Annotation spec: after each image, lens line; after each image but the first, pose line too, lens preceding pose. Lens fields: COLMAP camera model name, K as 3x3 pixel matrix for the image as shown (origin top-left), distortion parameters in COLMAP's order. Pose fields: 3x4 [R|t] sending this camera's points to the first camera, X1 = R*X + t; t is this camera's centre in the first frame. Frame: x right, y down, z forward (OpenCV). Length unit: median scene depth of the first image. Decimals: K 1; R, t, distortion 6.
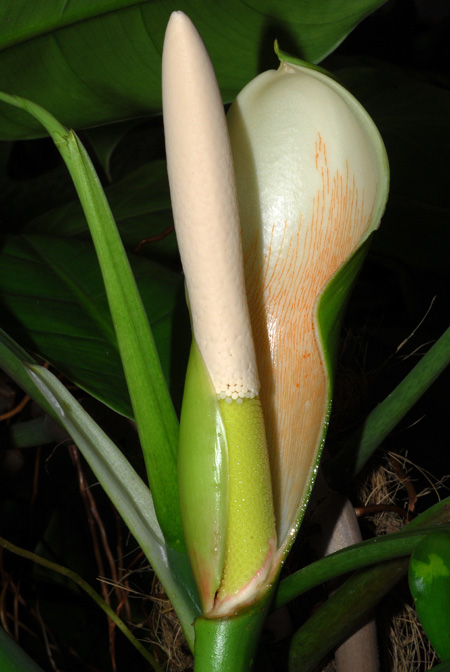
lens RADIAL K [[1932.2, 0, 225.1], [0, 1932.2, 337.5], [0, 0, 1]] dist [0.064144, 0.000000]
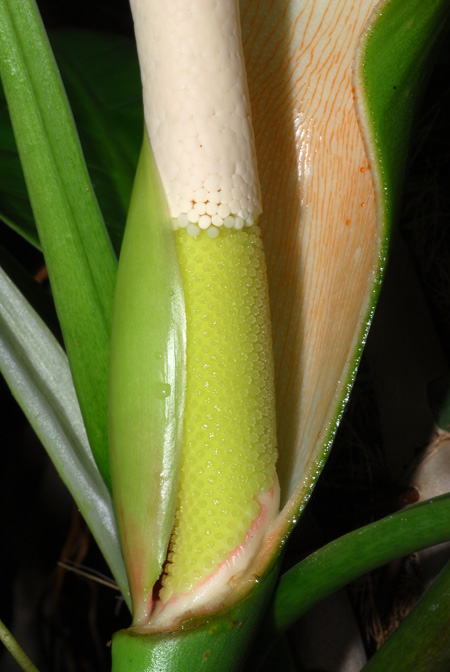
lens RADIAL K [[1932.2, 0, 225.5], [0, 1932.2, 333.7], [0, 0, 1]] dist [0.064144, 0.000000]
pose [[0.979271, 0.044067, -0.197702, 0.117878], [-0.047926, 0.998742, -0.014776, 0.068649], [0.196802, 0.023945, 0.980151, 0.474707]]
